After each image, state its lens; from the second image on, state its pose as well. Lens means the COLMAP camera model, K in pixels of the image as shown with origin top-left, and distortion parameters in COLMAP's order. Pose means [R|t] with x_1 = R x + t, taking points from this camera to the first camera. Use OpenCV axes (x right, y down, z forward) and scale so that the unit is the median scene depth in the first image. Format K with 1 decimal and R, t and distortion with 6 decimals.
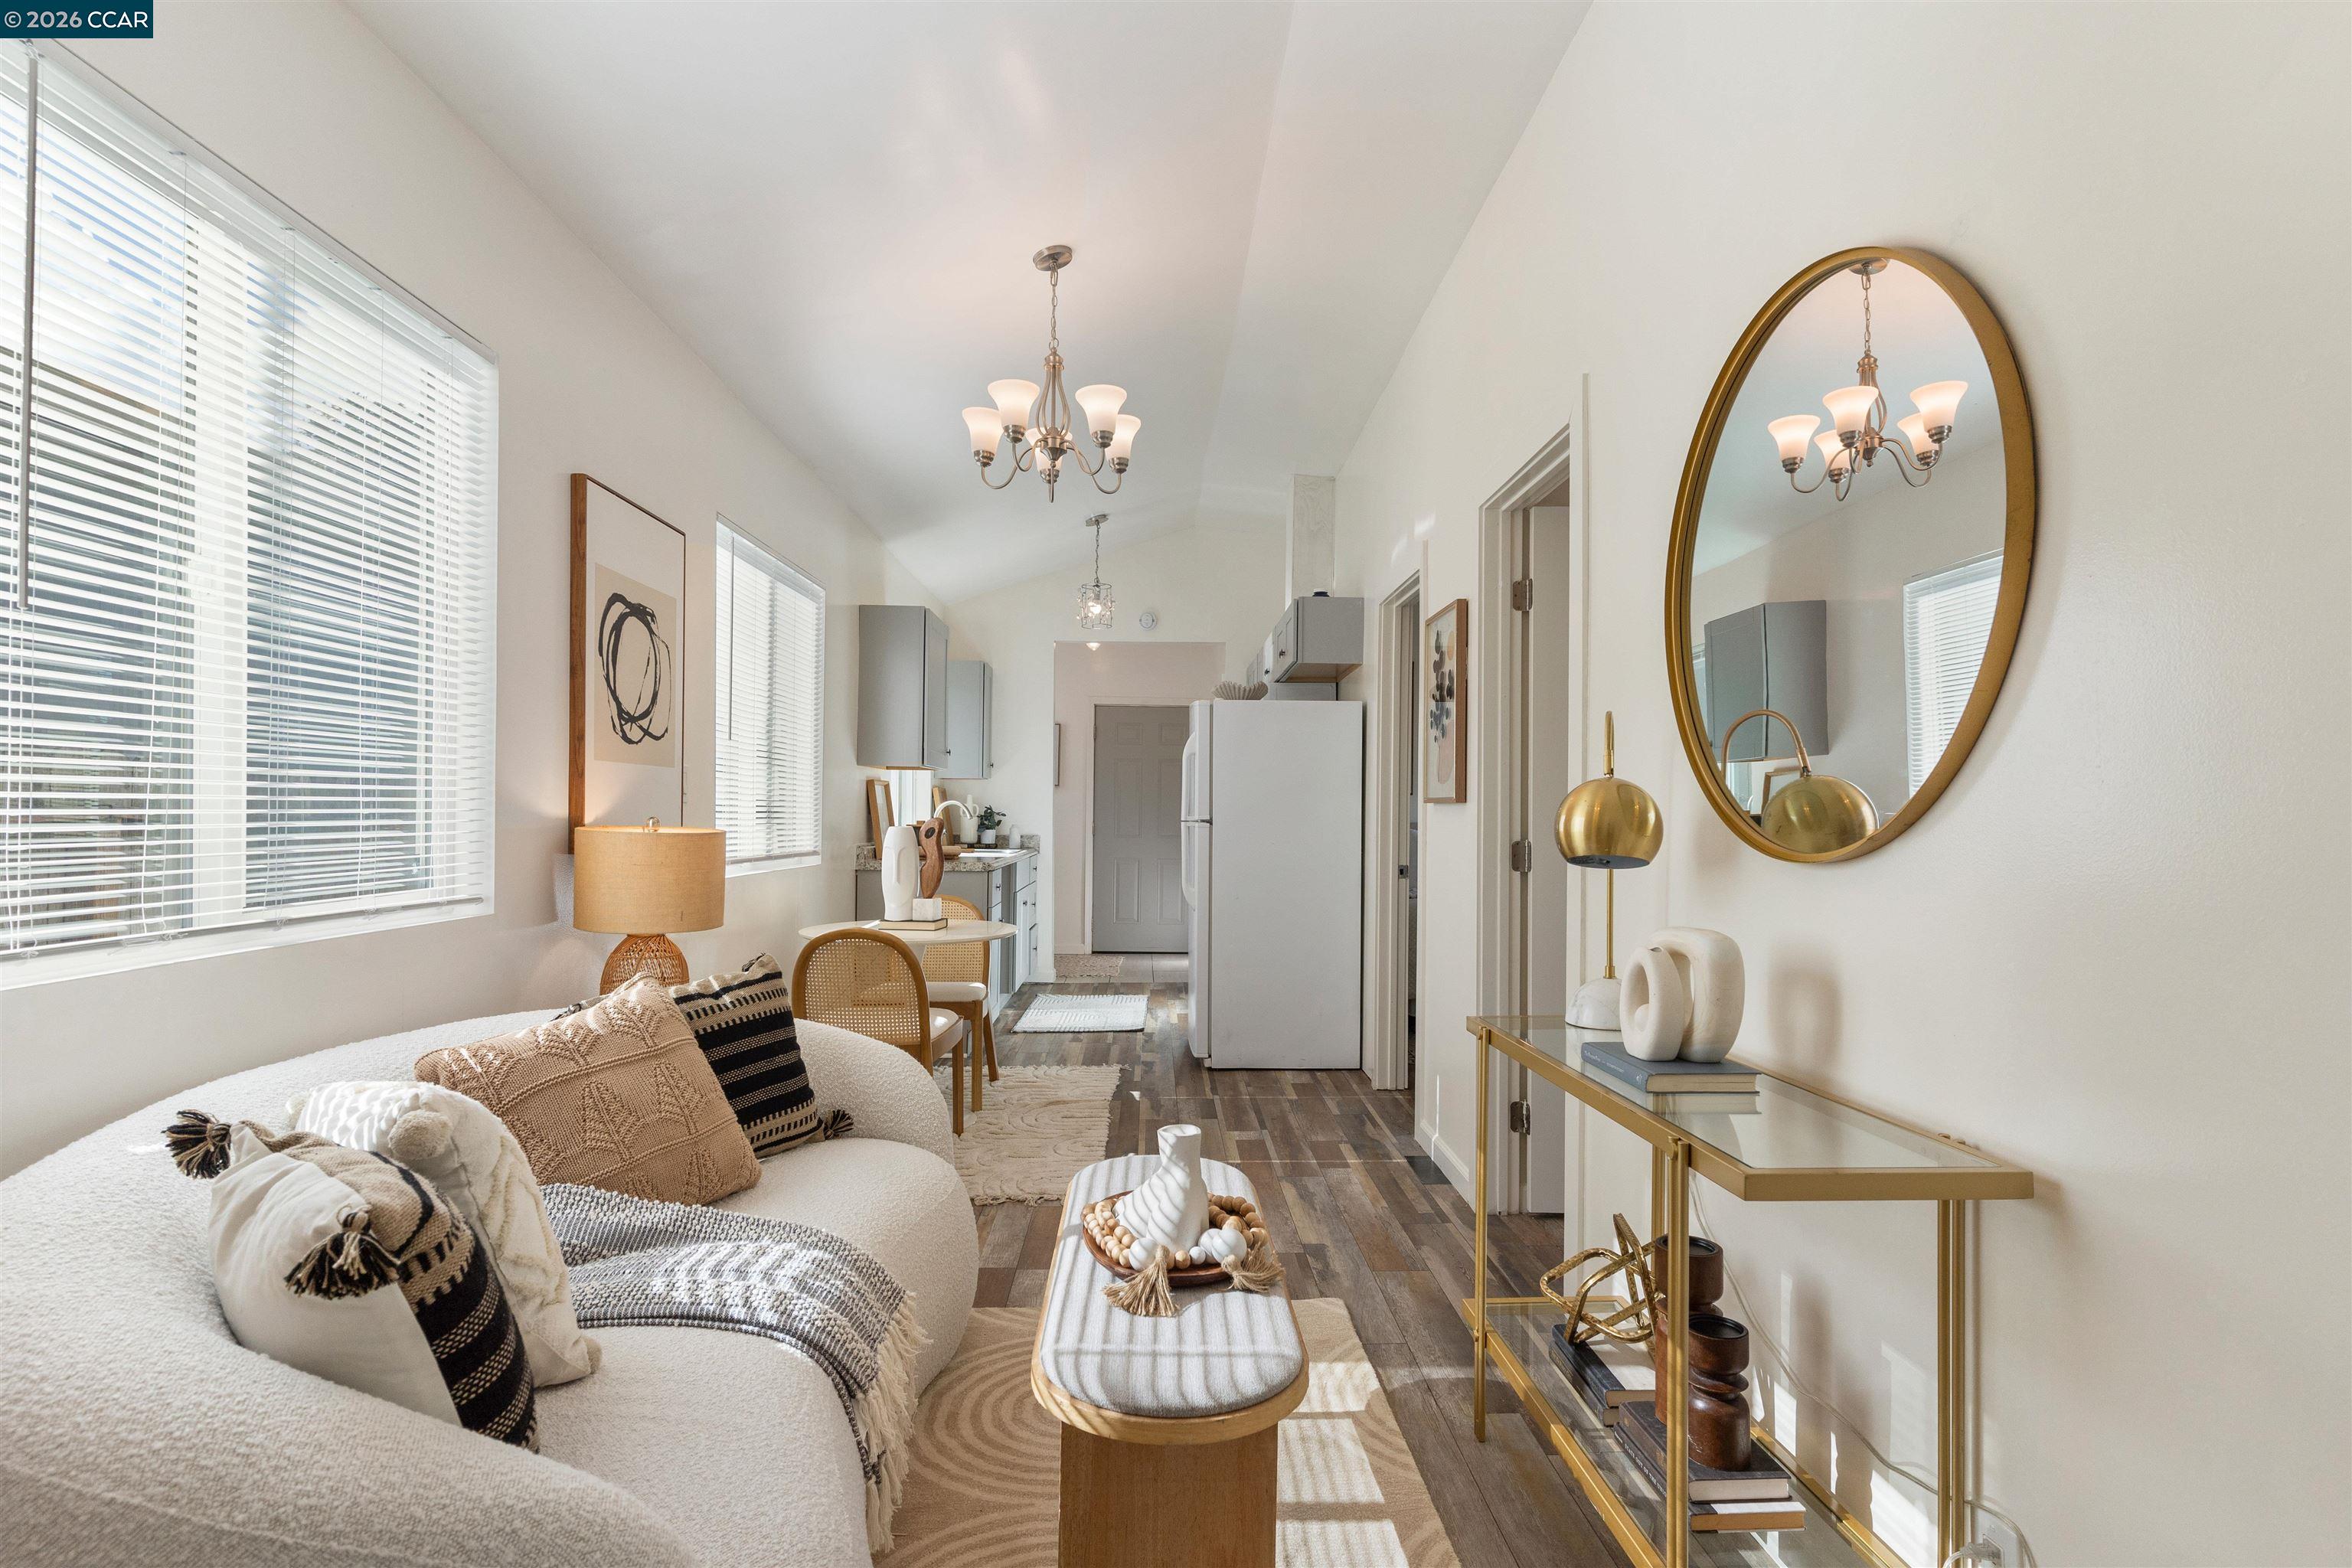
lens RADIAL K [[1132.4, 0, 1192.9], [0, 1132.4, 793.4], [0, 0, 1]] dist [0.003787, -0.000821]
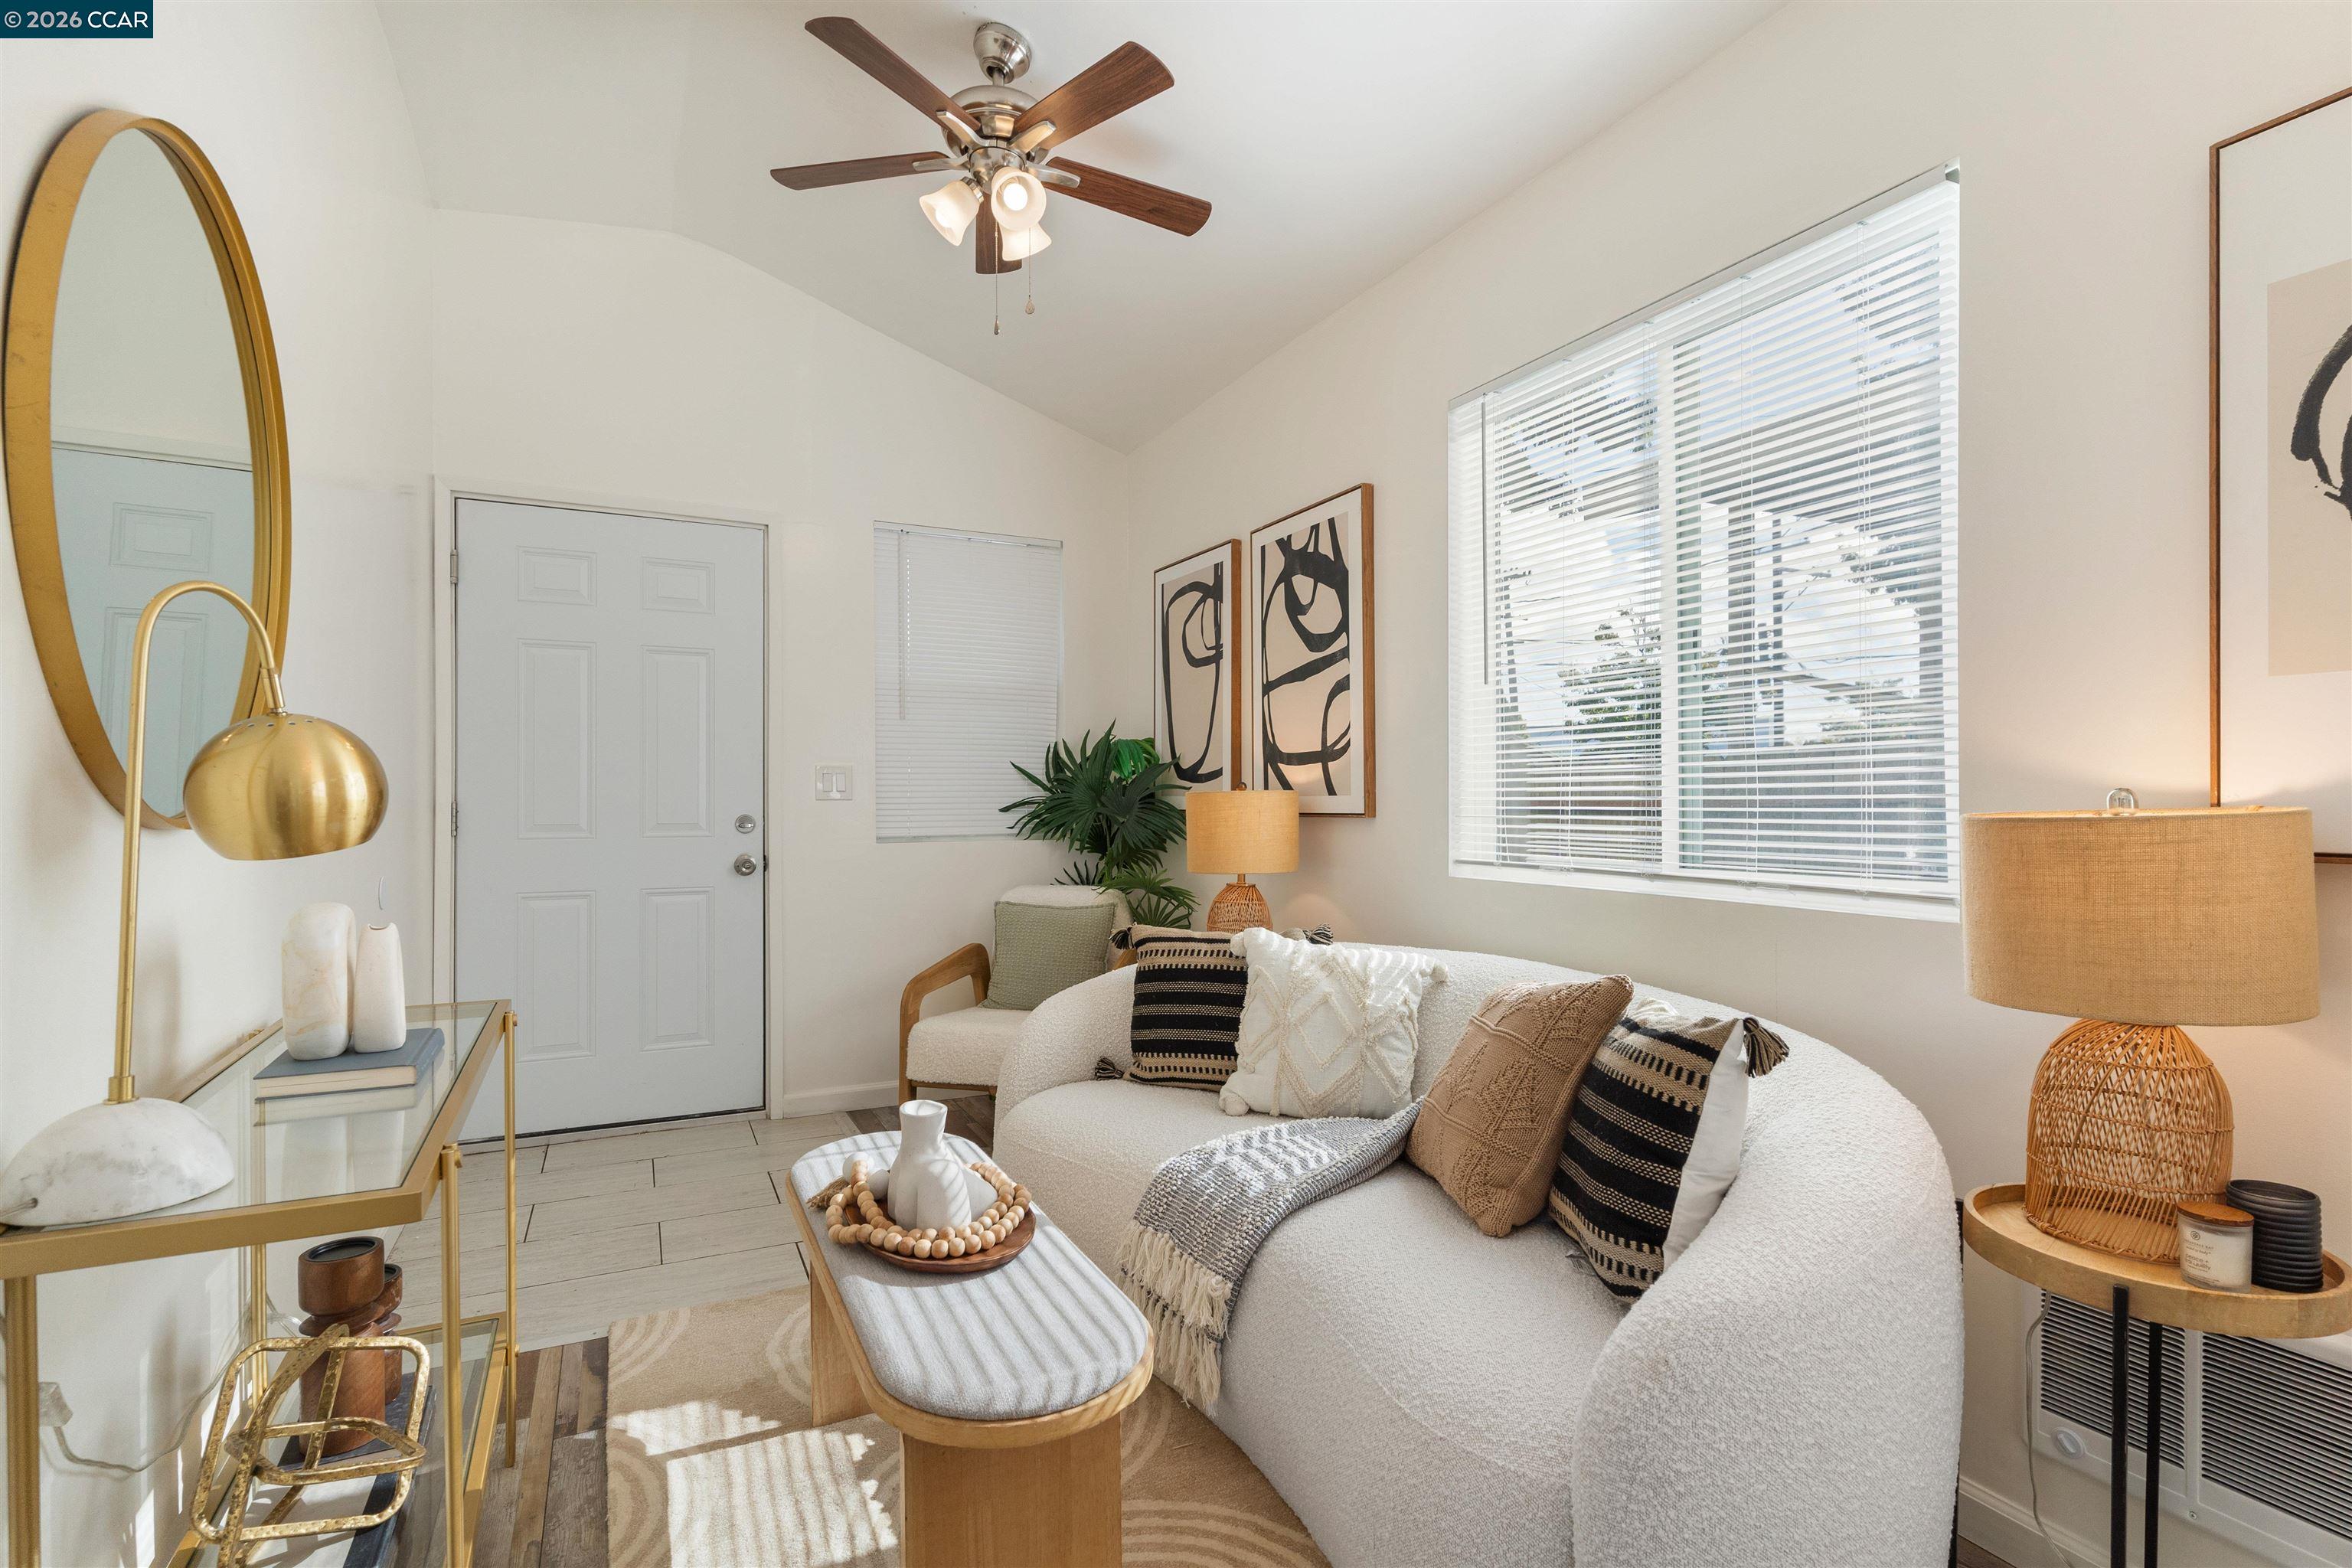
lens RADIAL K [[1132.4, 0, 1183.5], [0, 1132.4, 796.7], [0, 0, 1]] dist [0.003787, -0.000821]
pose [[-0.913226, -0.005411, -0.407418, 0.061636], [0.003136, 0.999789, -0.020309, 0.018142], [0.407442, -0.019825, -0.913016, 0.671825]]
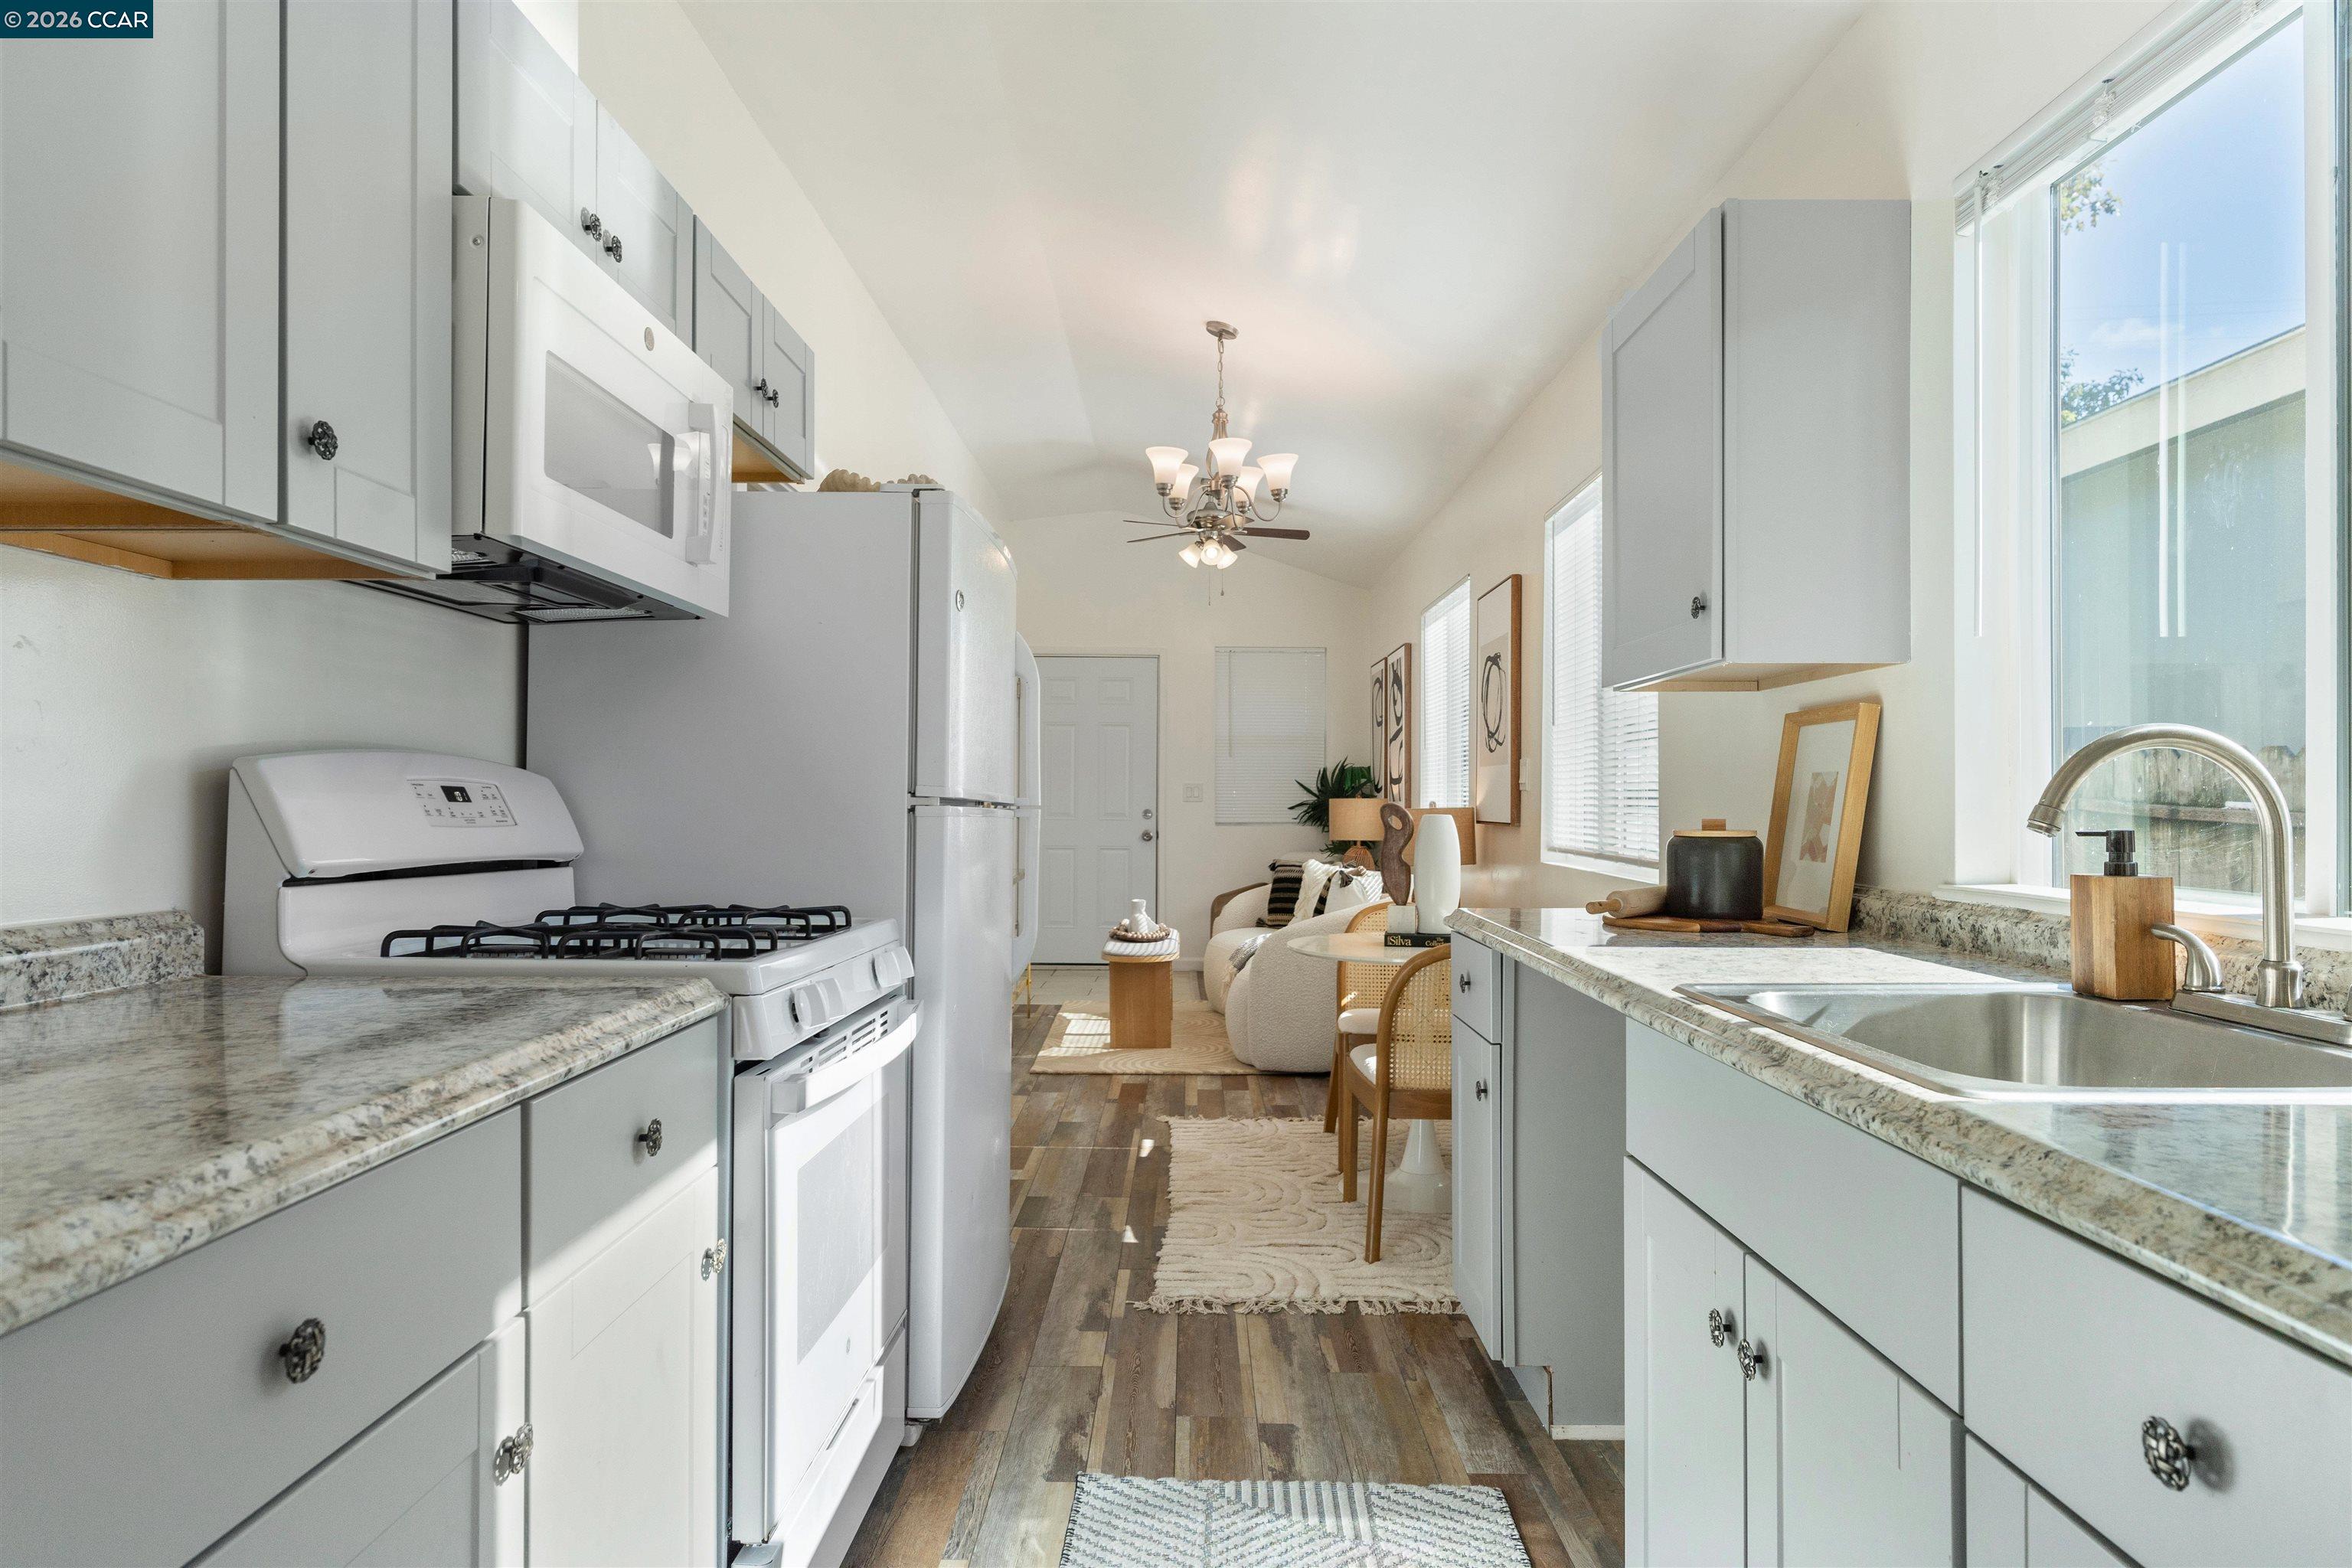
lens RADIAL K [[1446.4, 0, 1183.9], [0, 1446.4, 785.7], [0, 0, 1]] dist [0.001546, -0.000020]
pose [[-0.998824, -0.010552, 0.047312, -0.105753], [-0.011780, 0.999599, -0.025761, 0.030171], [-0.047021, -0.026288, -0.998548, 1.652202]]
